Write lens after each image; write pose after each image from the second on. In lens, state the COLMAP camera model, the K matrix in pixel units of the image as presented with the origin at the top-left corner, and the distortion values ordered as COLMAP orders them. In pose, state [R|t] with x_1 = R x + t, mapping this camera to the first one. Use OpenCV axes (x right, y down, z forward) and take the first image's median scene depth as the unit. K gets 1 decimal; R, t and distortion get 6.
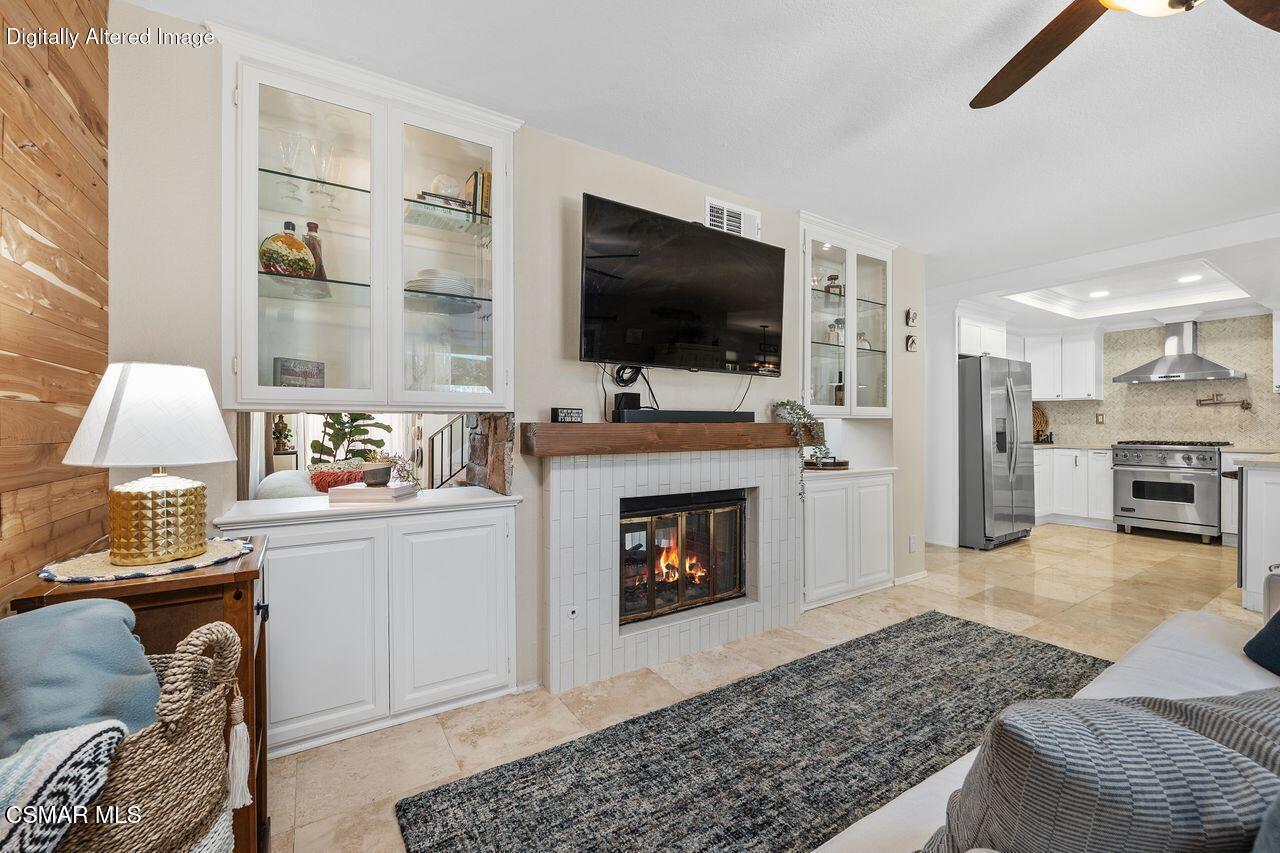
lens RADIAL K [[523.0, 0, 640.1], [0, 523.0, 428.7], [0, 0, 1]] dist [-0.014311, 0.001540]
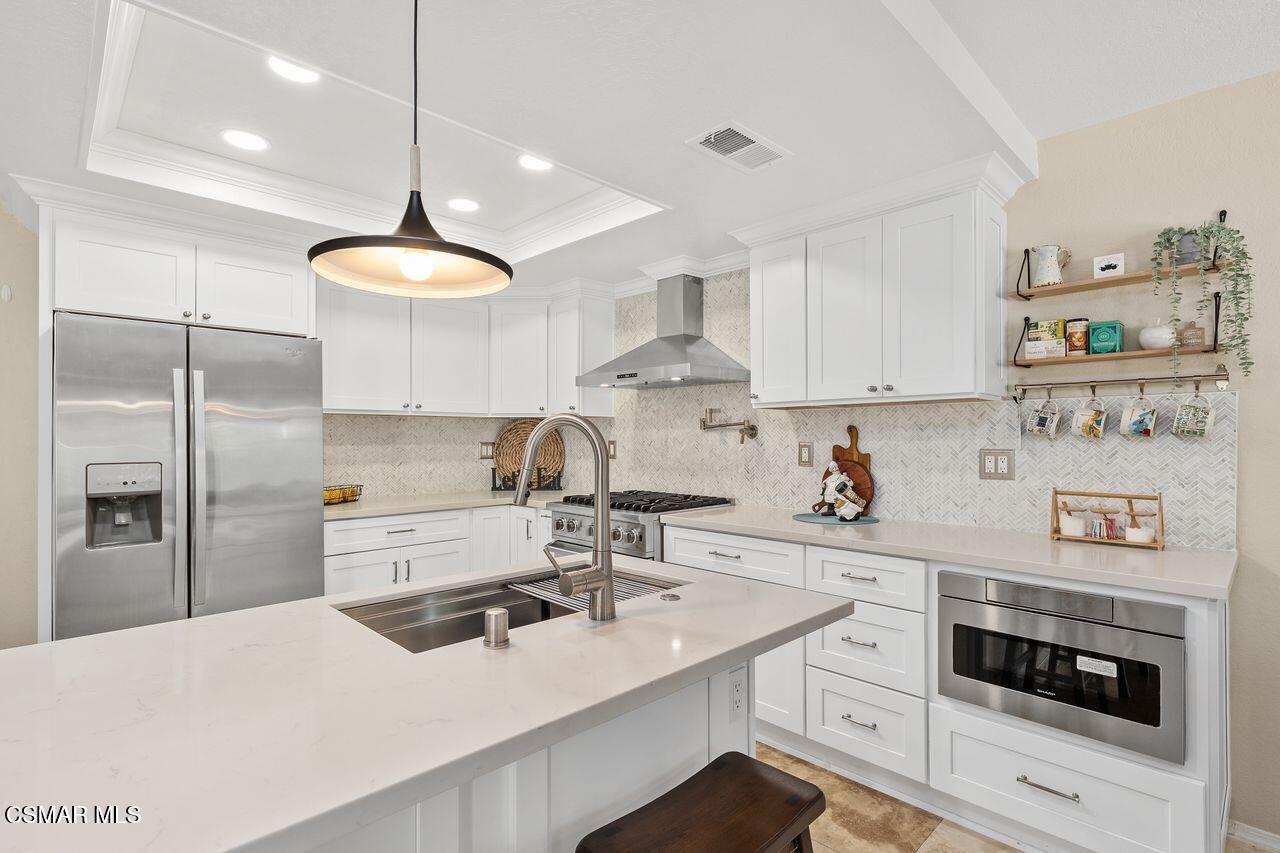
lens RADIAL K [[612.4, 0, 644.8], [0, 612.4, 435.4], [0, 0, 1]] dist [0.006574, -0.001849]
pose [[0.977924, 0.000624, 0.208960, 1.597682], [0.001024, 0.999969, -0.007777, -0.060017], [-0.208959, 0.007820, 0.977893, 0.667725]]
